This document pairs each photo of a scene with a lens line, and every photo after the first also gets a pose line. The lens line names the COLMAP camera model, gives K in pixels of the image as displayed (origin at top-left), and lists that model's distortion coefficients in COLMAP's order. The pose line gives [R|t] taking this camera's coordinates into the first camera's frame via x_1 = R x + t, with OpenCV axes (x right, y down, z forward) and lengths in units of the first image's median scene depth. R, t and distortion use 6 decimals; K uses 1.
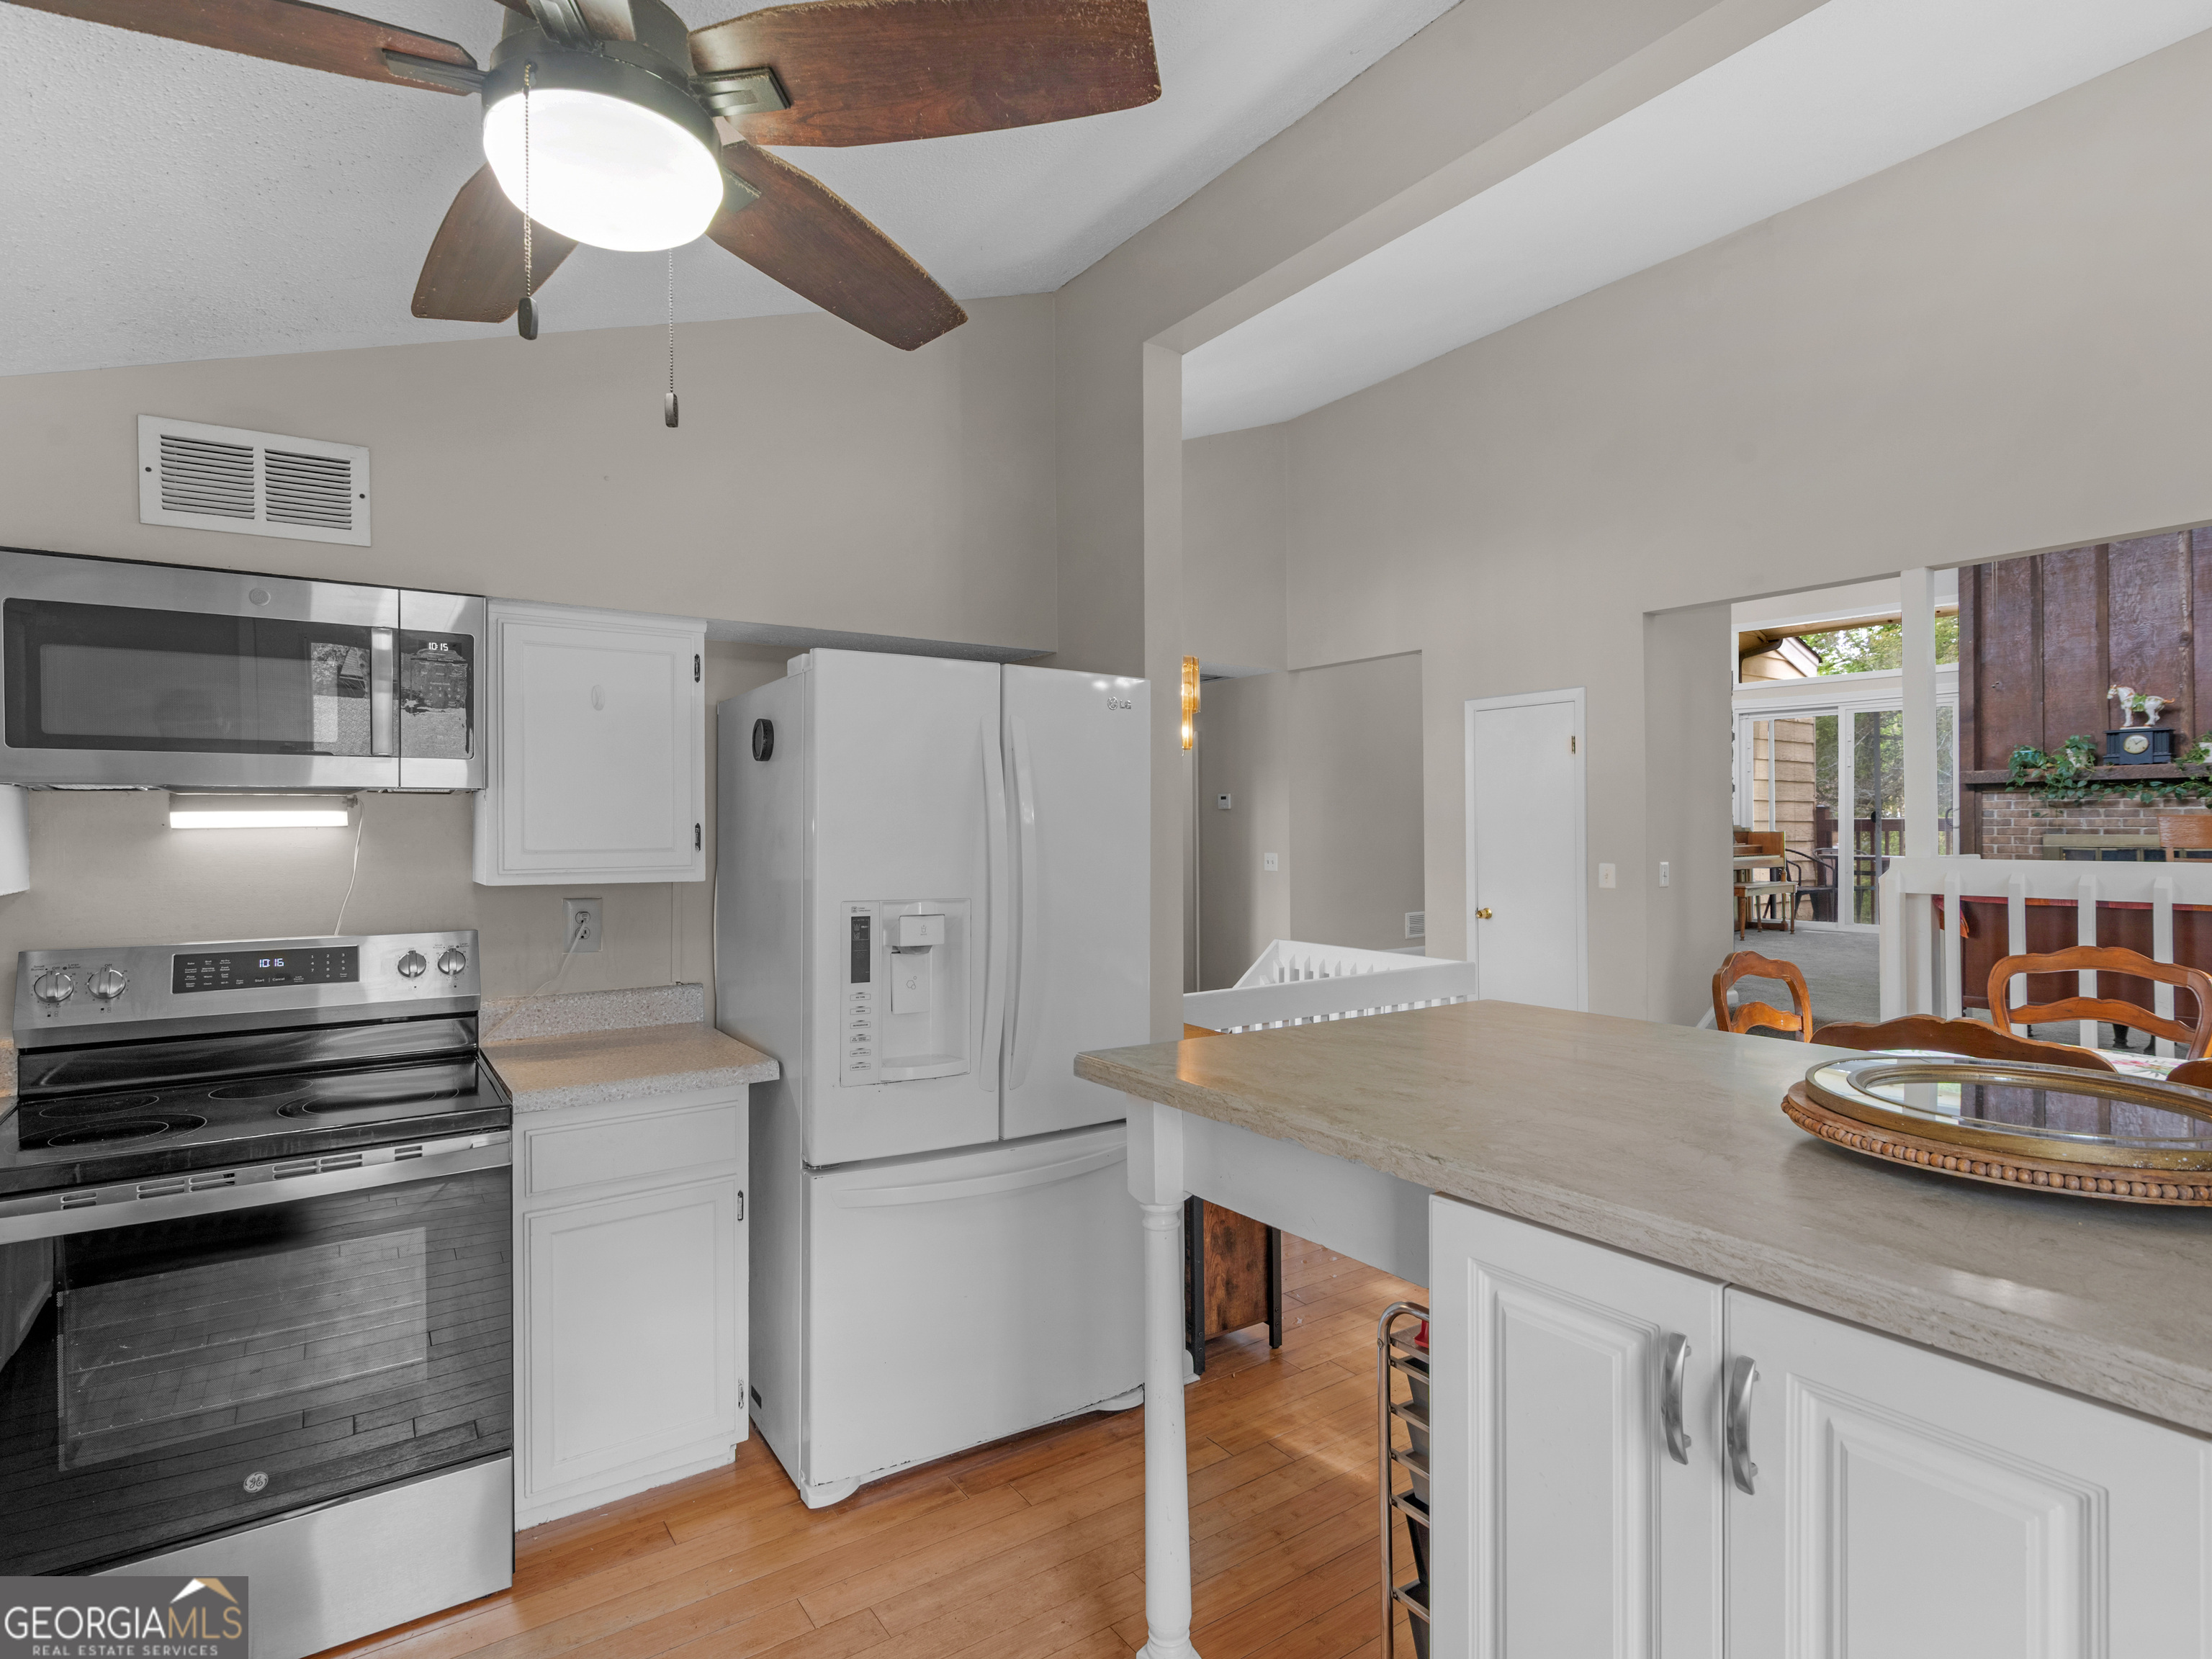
lens RADIAL K [[1128.0, 0, 1109.8], [0, 1128.0, 828.7], [0, 0, 1]] dist [0.000273, -0.003596]
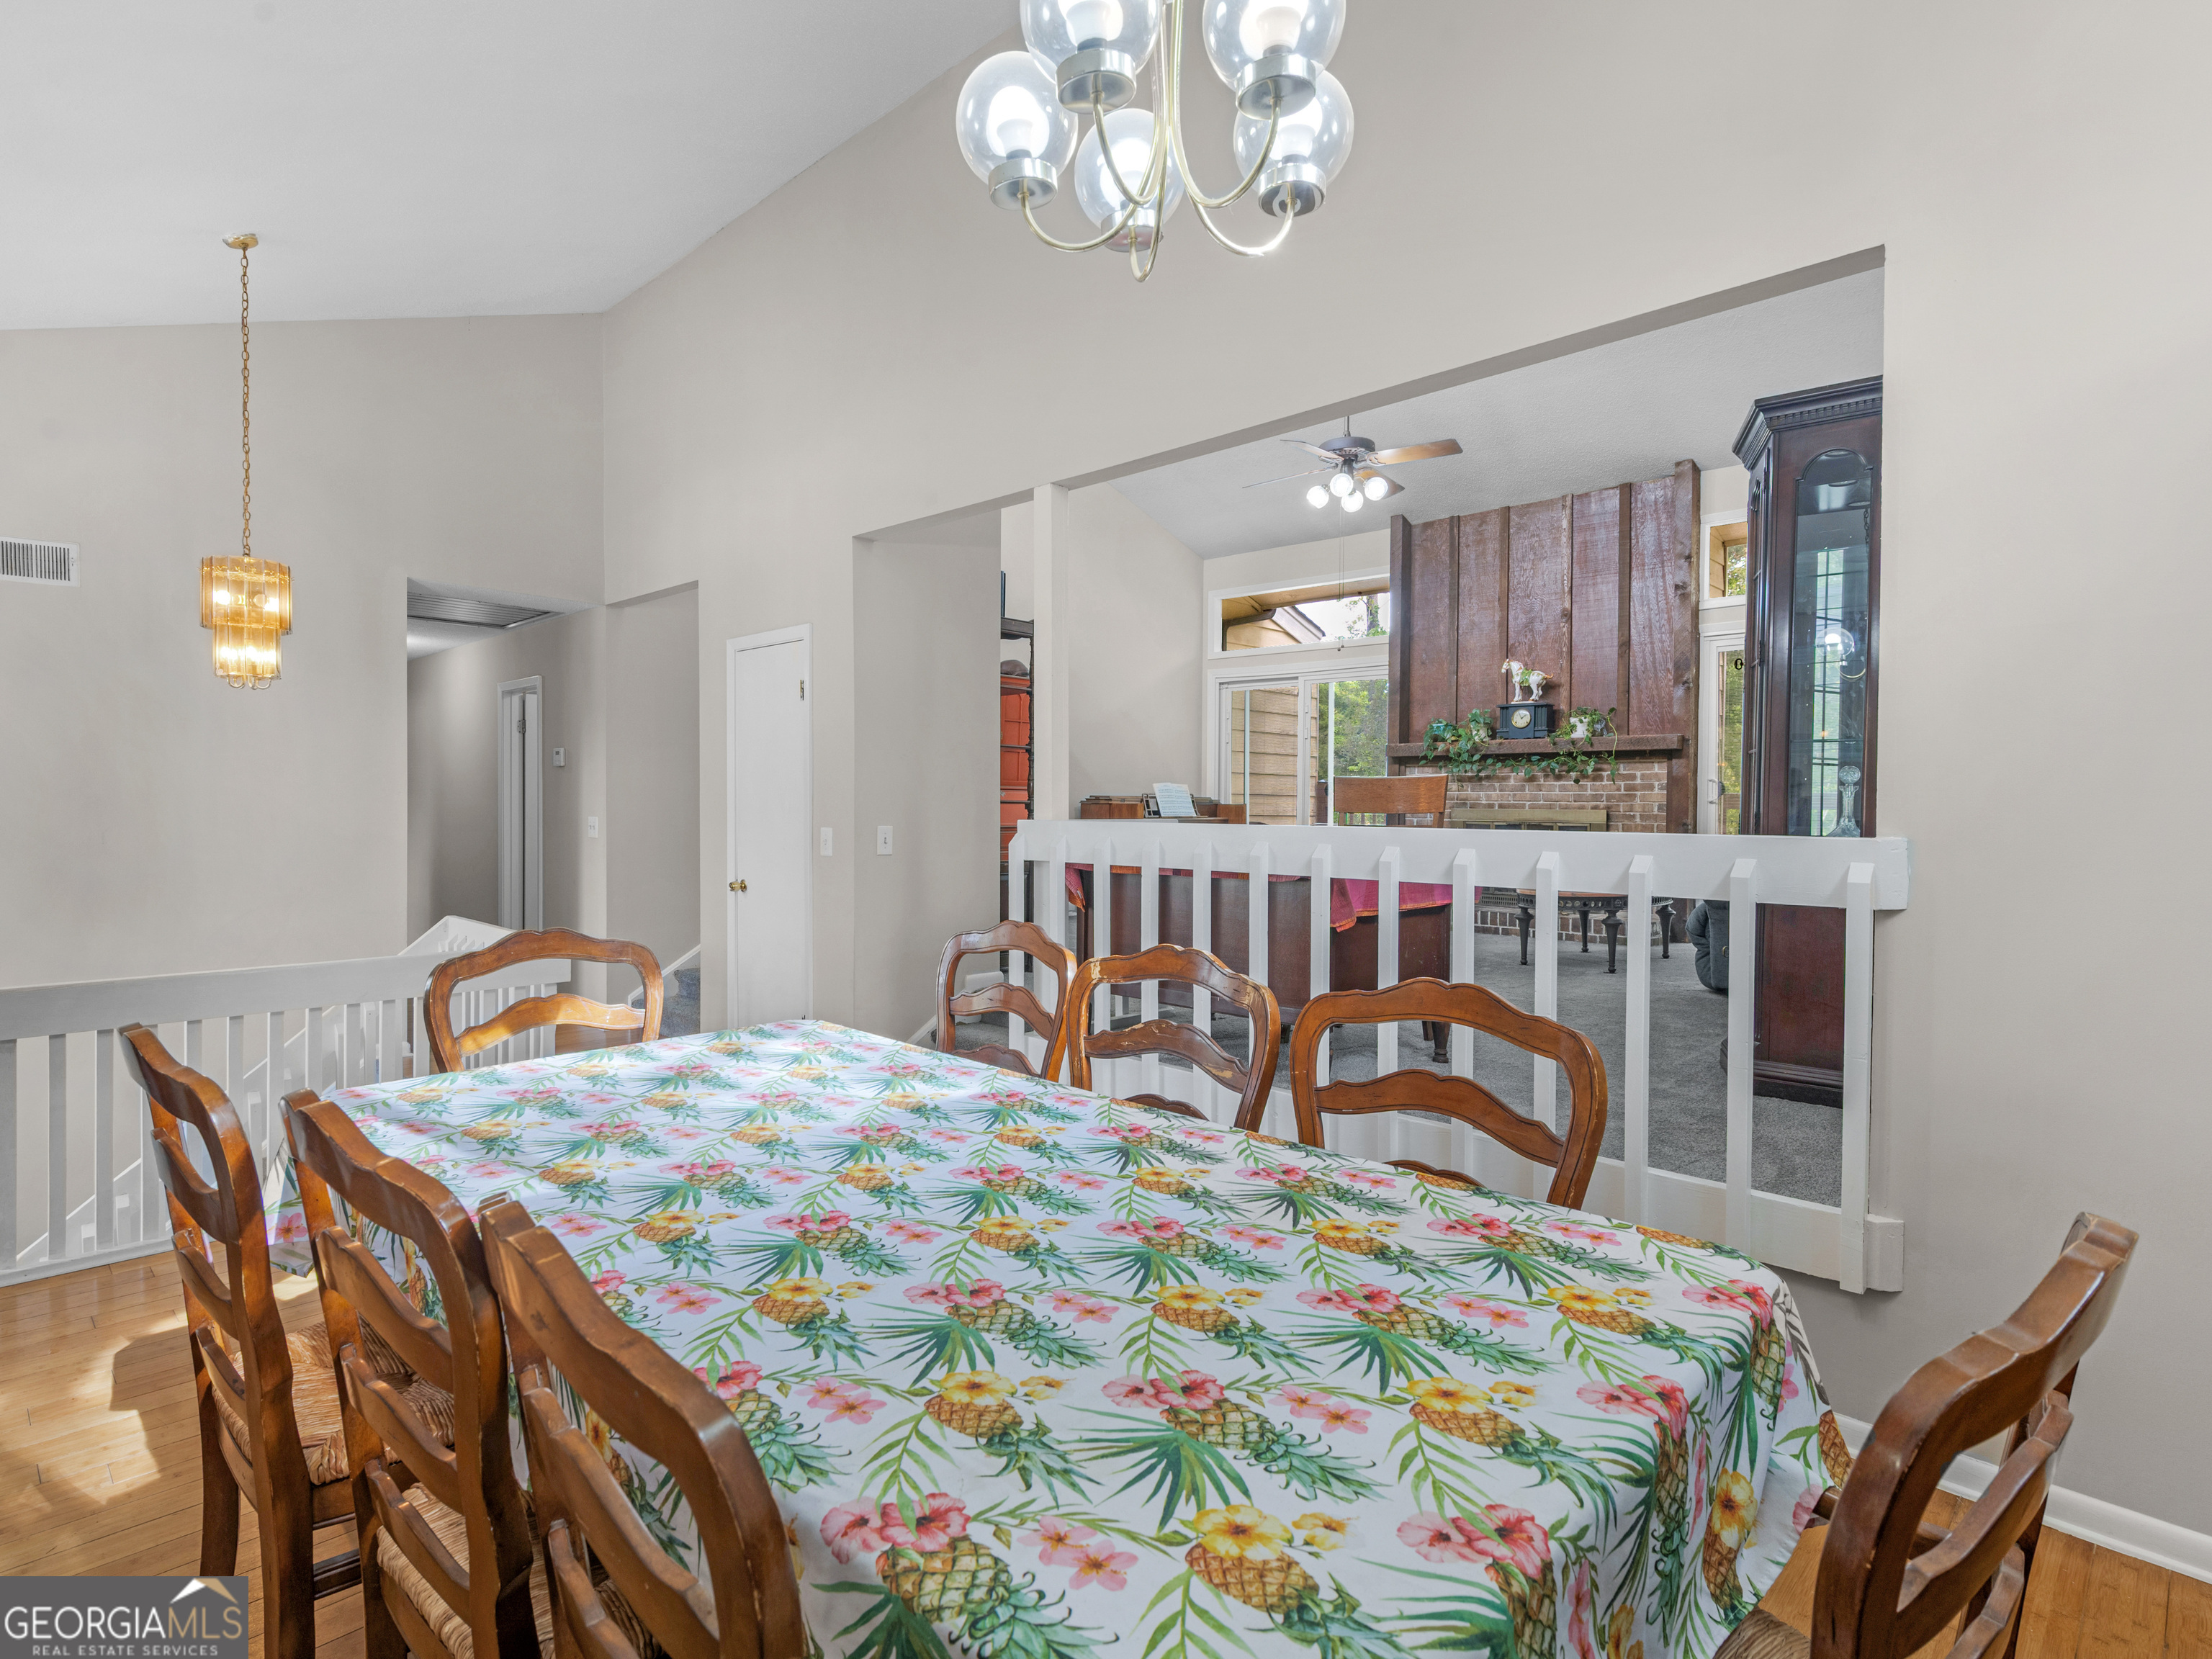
lens RADIAL K [[1128.0, 0, 1073.9], [0, 1128.0, 831.4], [0, 0, 1]] dist [0.000273, -0.003596]
pose [[0.984195, 0.010508, 0.176778, 0.335464], [-0.014815, 0.999624, 0.023065, 0.007787], [-0.176469, -0.025319, 0.983980, 0.078001]]
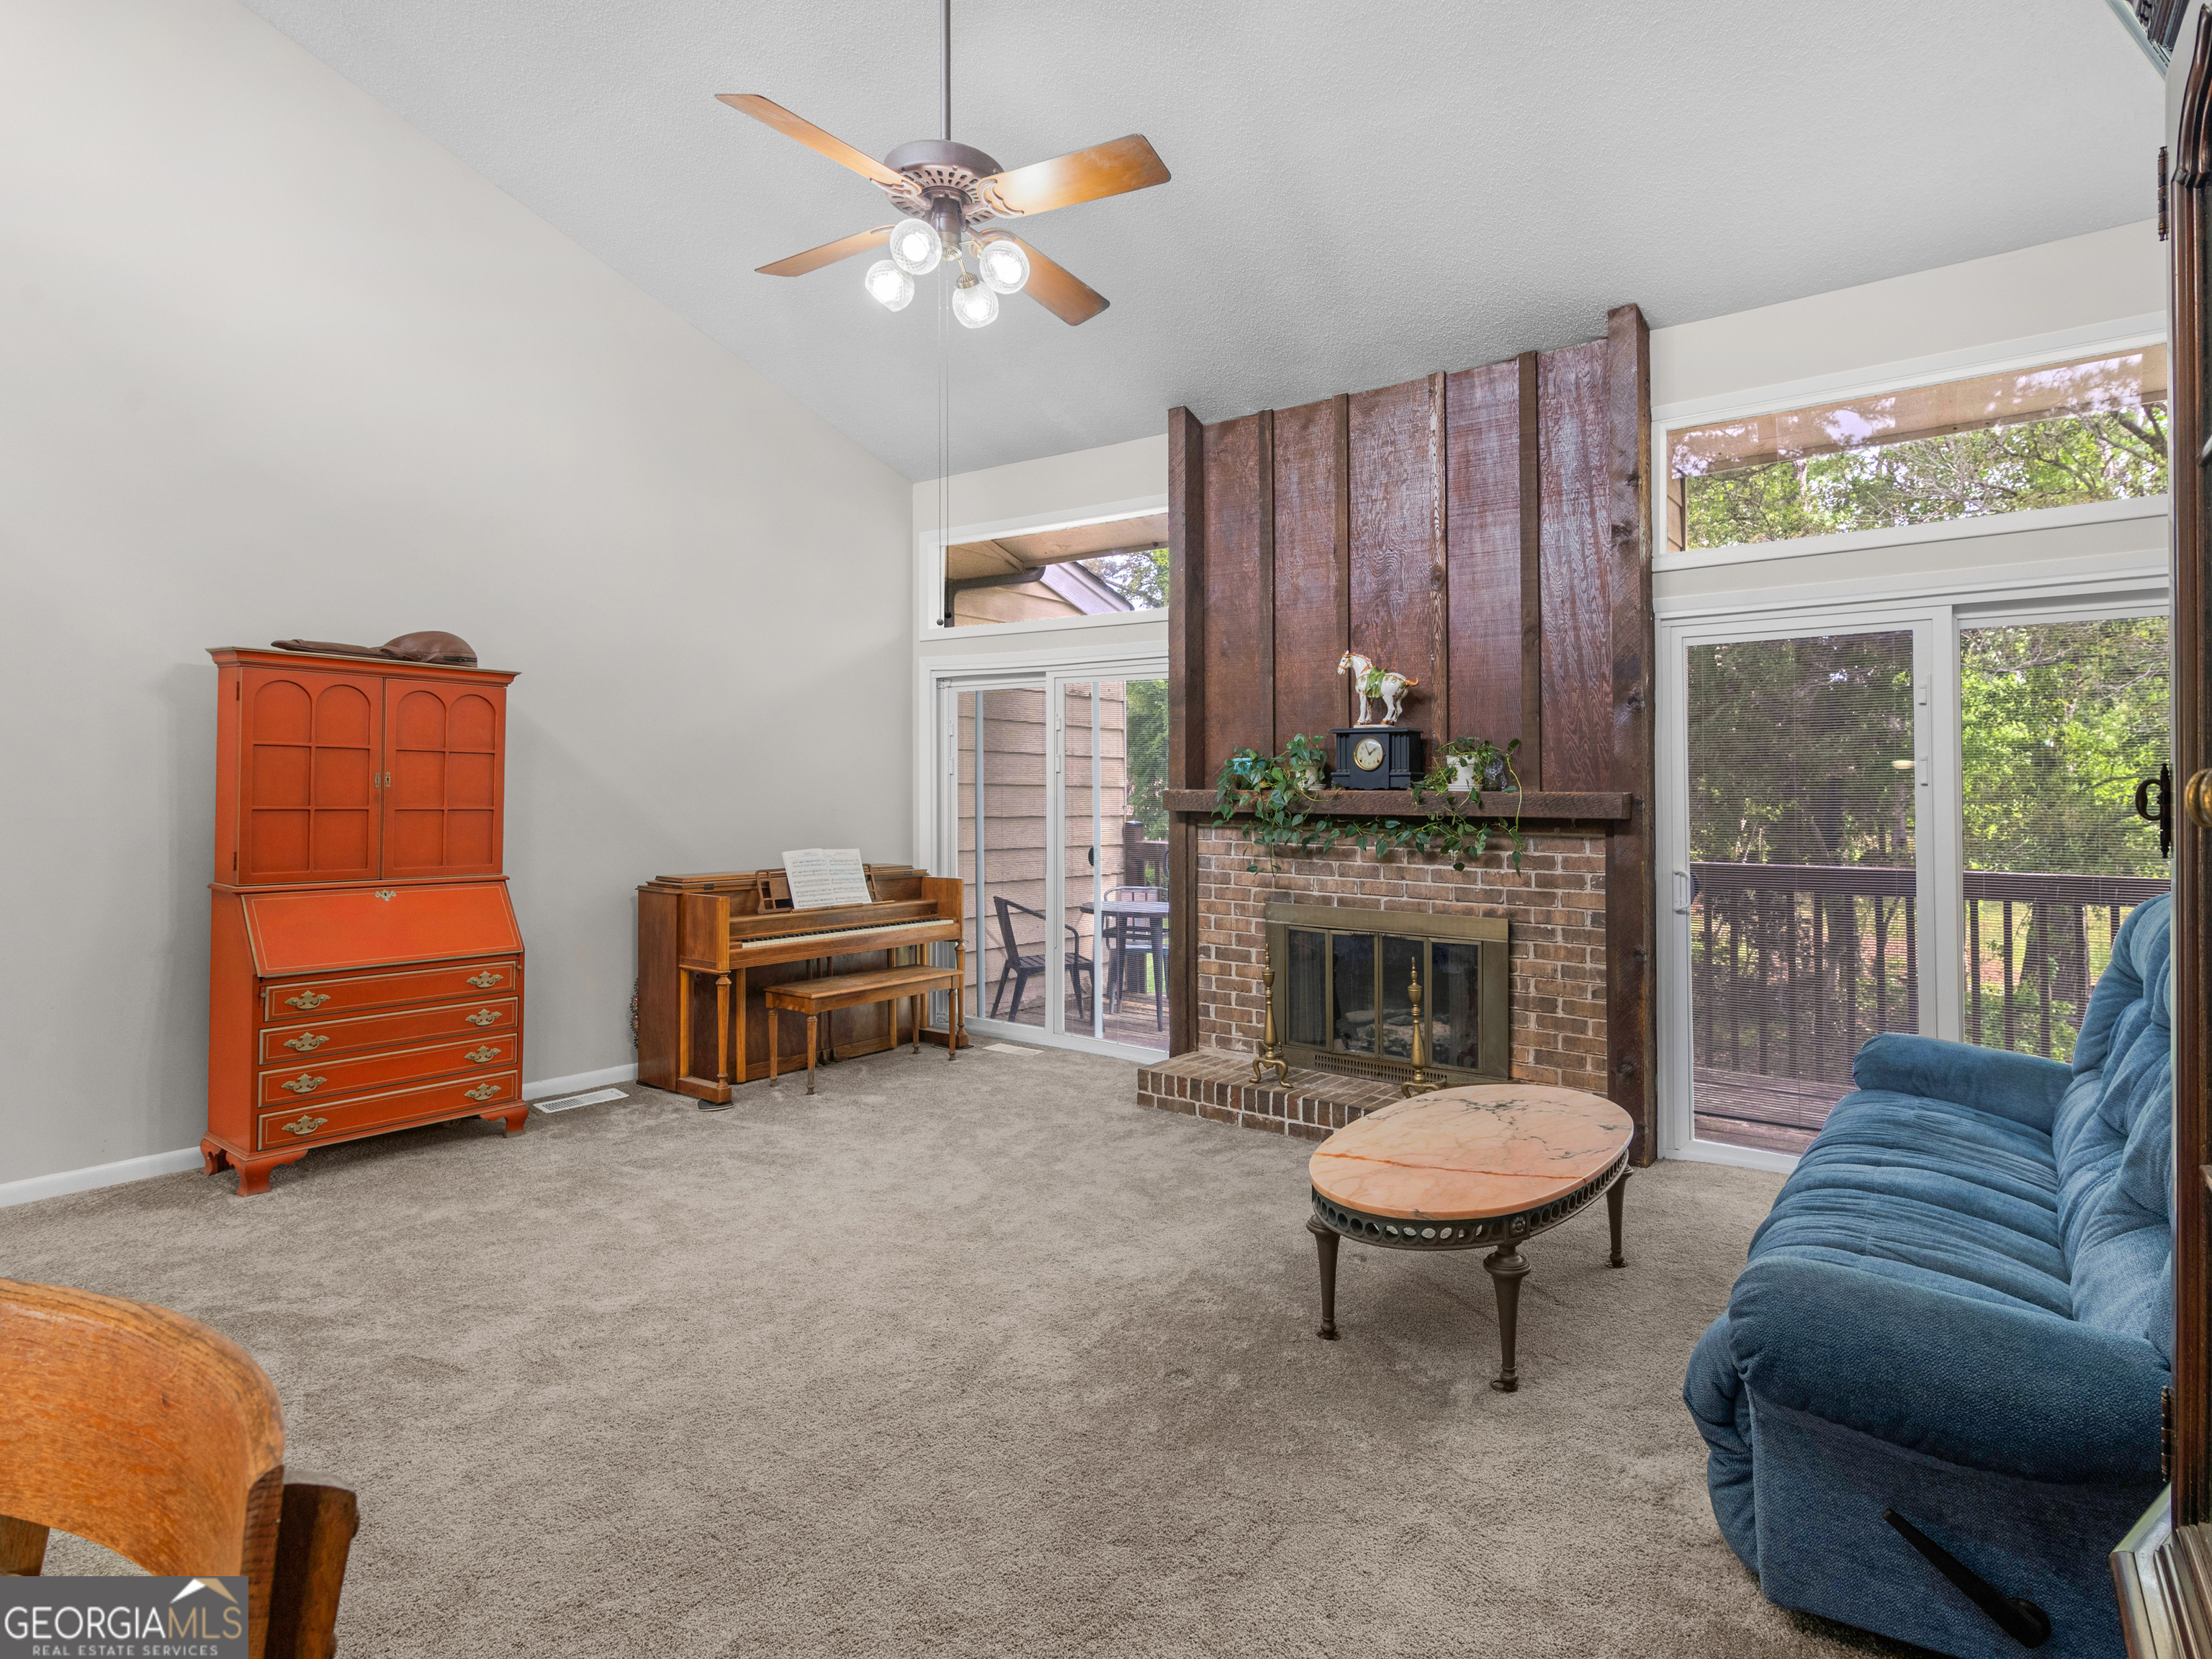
lens RADIAL K [[1128.0, 0, 1272.4], [0, 1128.0, 770.1], [0, 0, 1]] dist [0.000273, -0.003596]
pose [[0.923152, 0.014644, 0.384157, 0.628523], [-0.008915, 0.999821, -0.016688, -0.055526], [-0.384332, 0.011981, 0.923117, 0.473199]]
